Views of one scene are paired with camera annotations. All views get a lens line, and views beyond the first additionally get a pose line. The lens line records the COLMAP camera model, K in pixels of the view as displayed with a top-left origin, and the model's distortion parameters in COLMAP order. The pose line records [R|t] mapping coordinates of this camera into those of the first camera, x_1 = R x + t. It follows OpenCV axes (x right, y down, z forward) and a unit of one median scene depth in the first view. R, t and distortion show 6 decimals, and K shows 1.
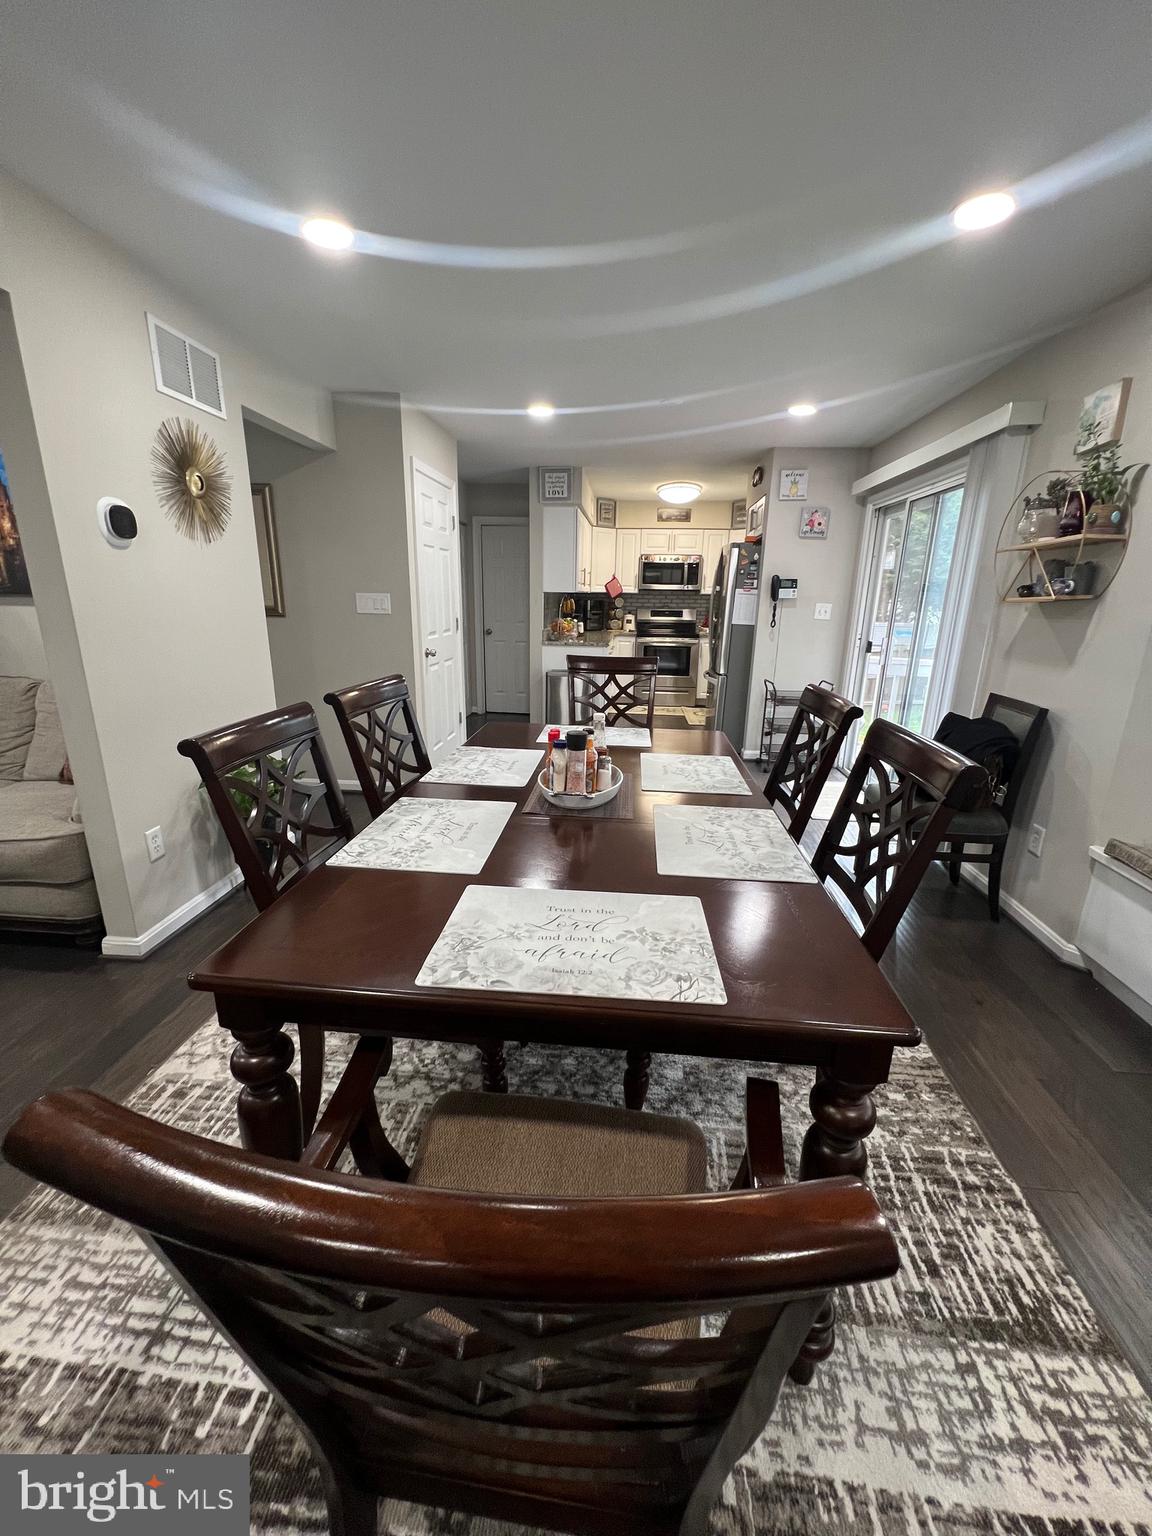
lens RADIAL K [[615.5, 0, 576.2], [0, 615.5, 766.4], [0, 0, 1]] dist [-0.000487, -0.000115]
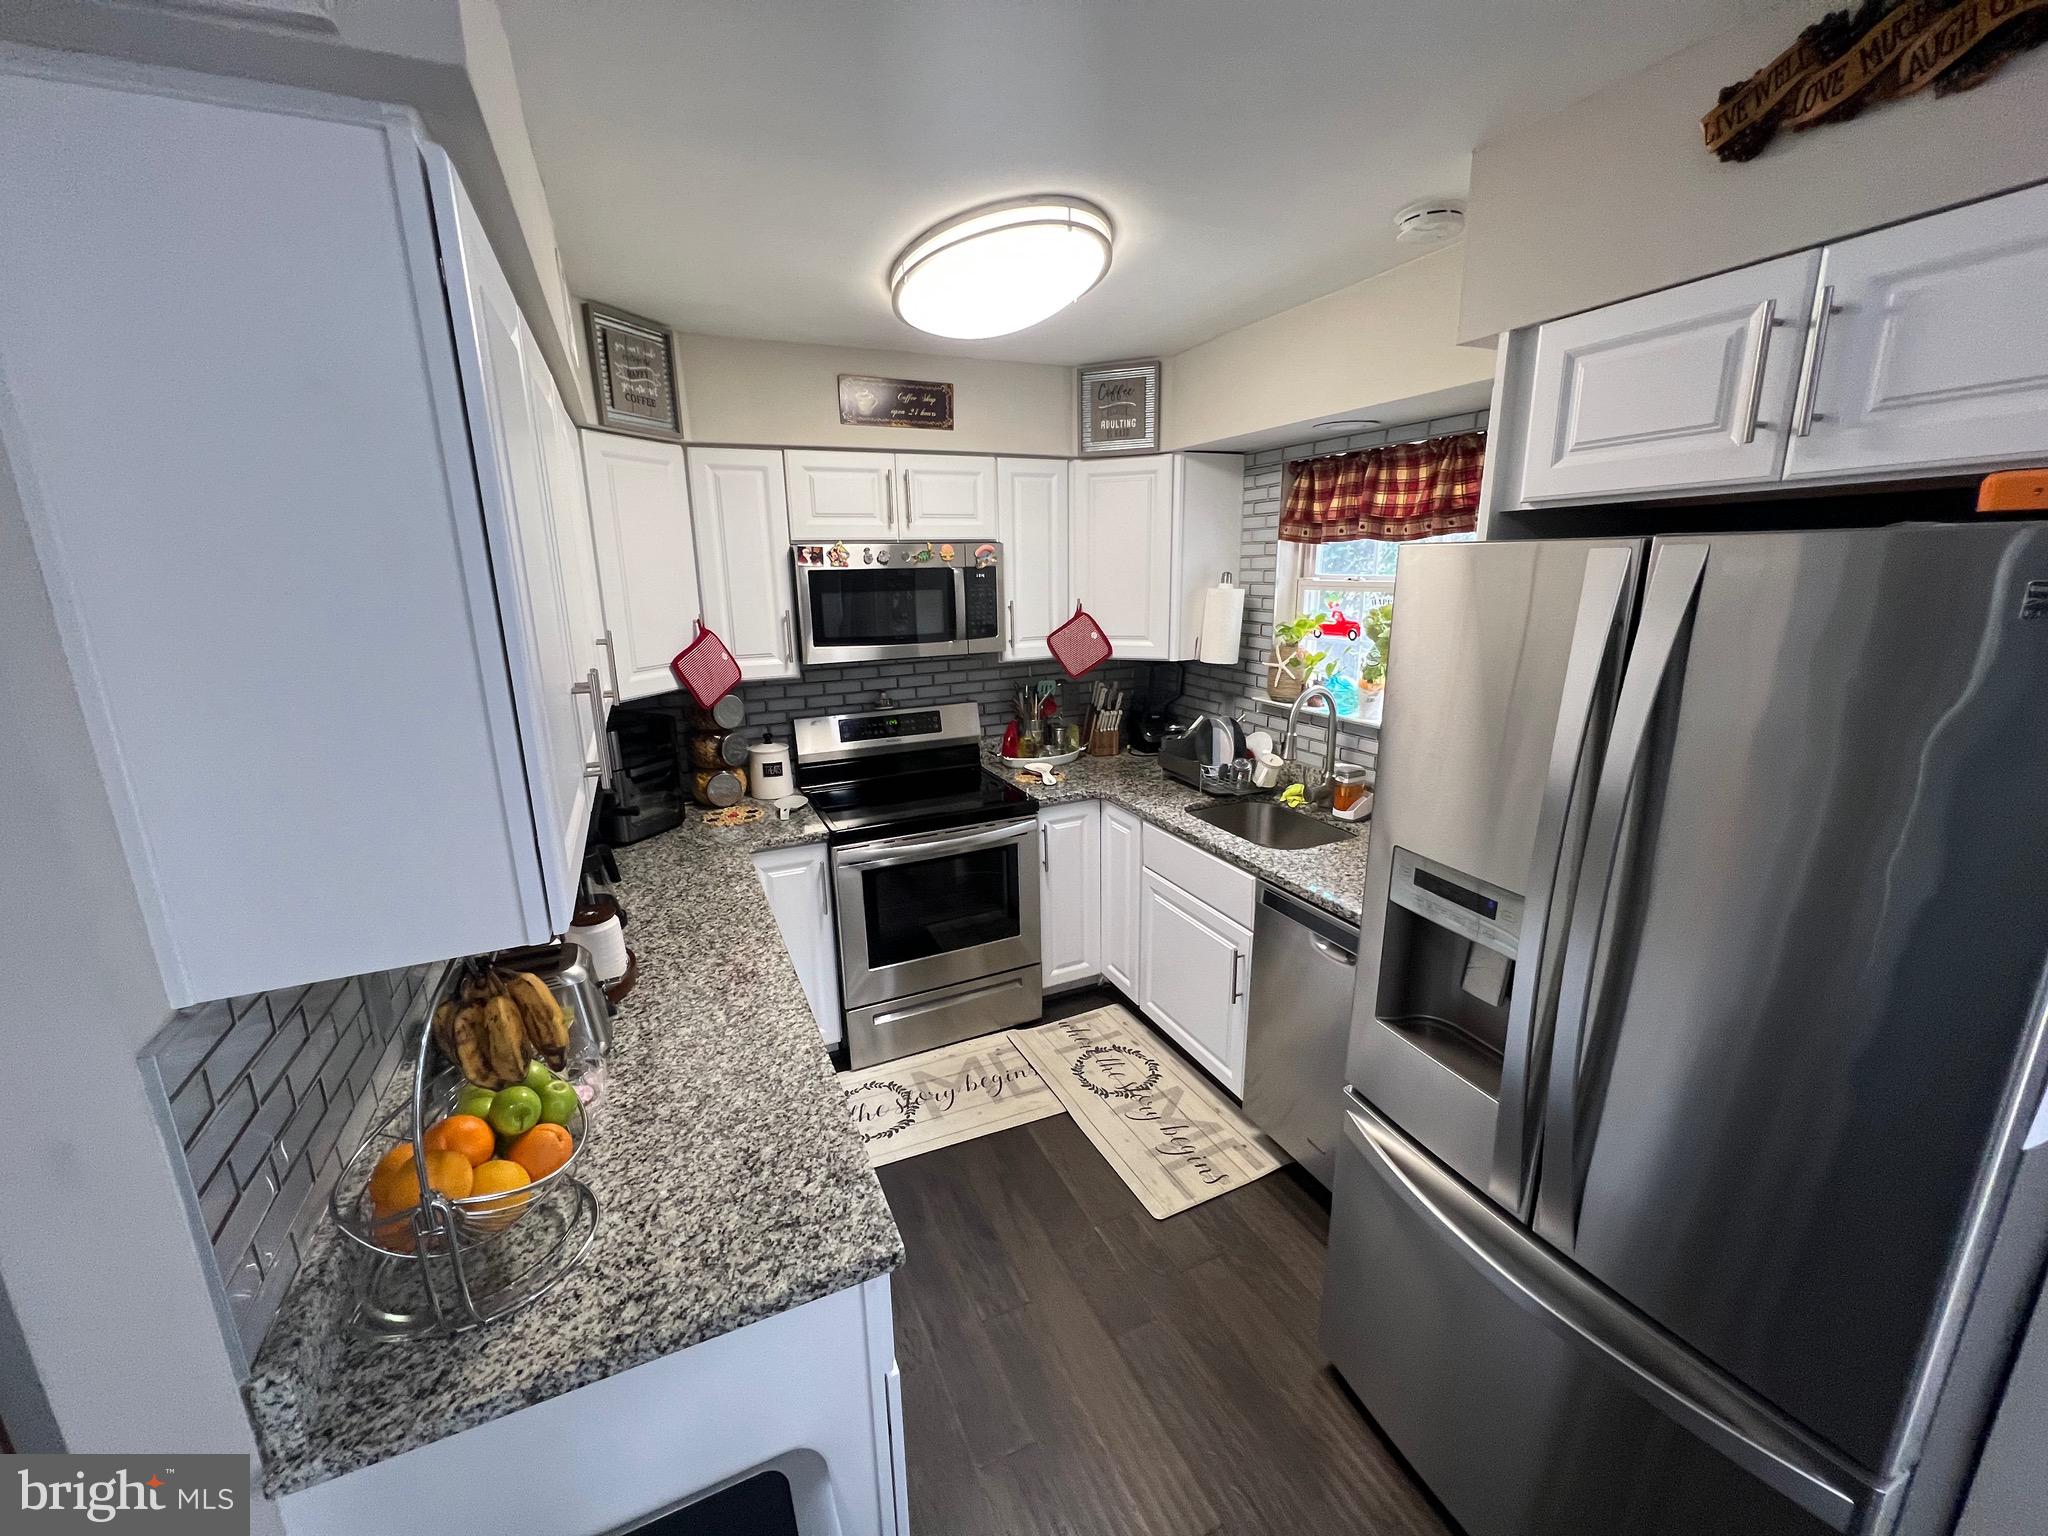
lens RADIAL K [[820.7, 0, 1011.7], [0, 820.7, 768.3], [0, 0, 1]] dist [-0.000487, -0.000115]
pose [[0.881922, -0.145703, 0.448313, 0.012593], [0.160639, 0.987002, 0.004769, -0.229255], [-0.443181, 0.067811, 0.893864, 0.631422]]
